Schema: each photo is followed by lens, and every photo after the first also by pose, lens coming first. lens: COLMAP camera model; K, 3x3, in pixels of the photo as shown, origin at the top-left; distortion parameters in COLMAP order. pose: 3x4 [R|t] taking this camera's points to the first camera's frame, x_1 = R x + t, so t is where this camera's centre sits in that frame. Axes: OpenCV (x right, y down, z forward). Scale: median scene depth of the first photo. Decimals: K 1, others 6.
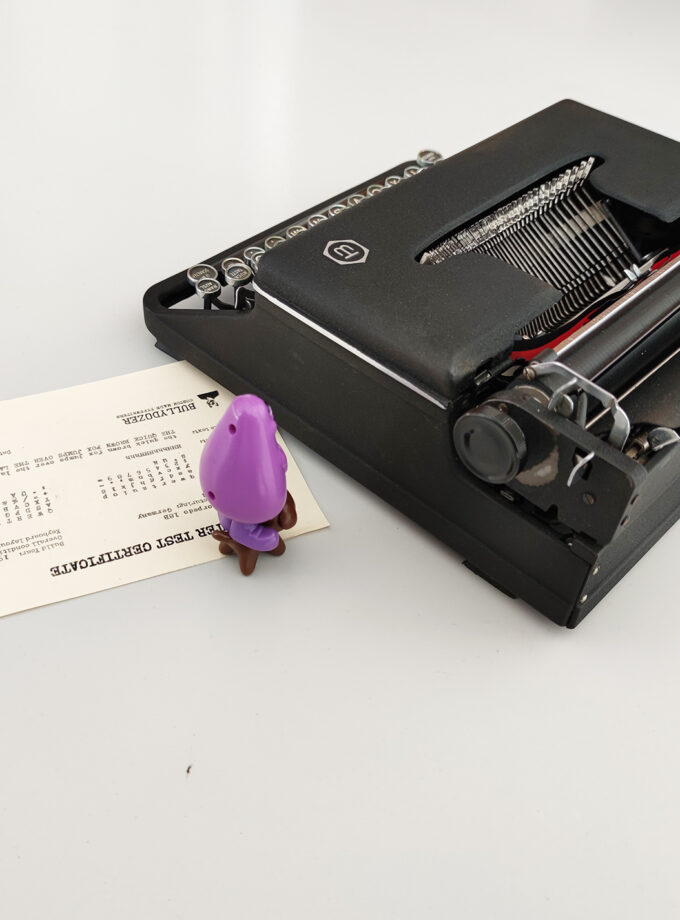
lens RADIAL K [[926.8, 0, 343.3], [0, 926.8, 506.5], [0, 0, 1]] dist [0.076360, -0.007576]
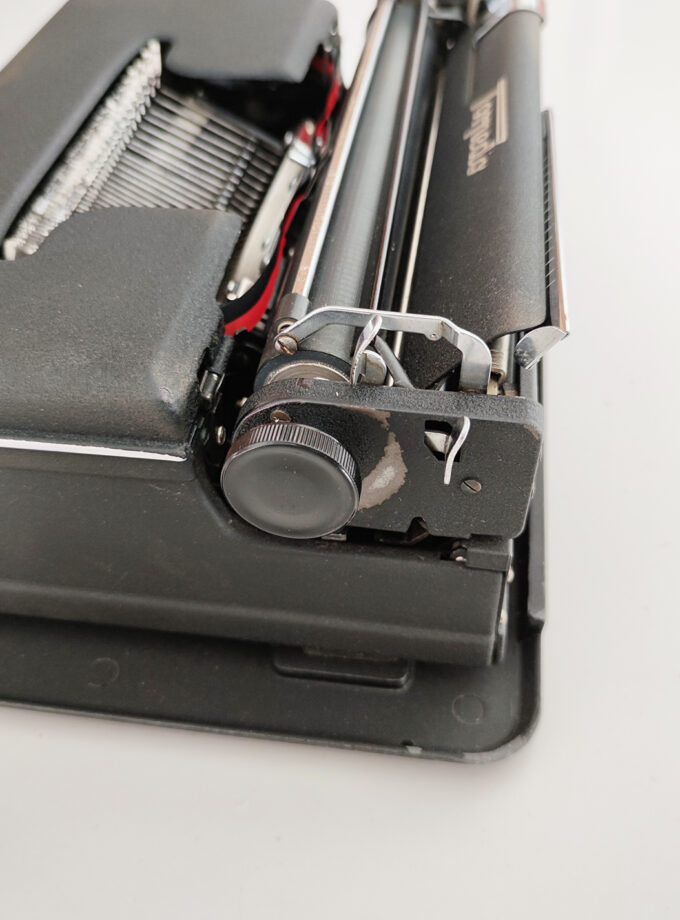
lens RADIAL K [[926.8, 0, 343.3], [0, 926.8, 506.5], [0, 0, 1]] dist [0.076360, -0.007576]
pose [[0.829437, -0.474476, 0.294800, 0.008182], [0.468999, 0.878194, 0.093886, -0.086940], [-0.303438, 0.060389, 0.950936, 0.419968]]
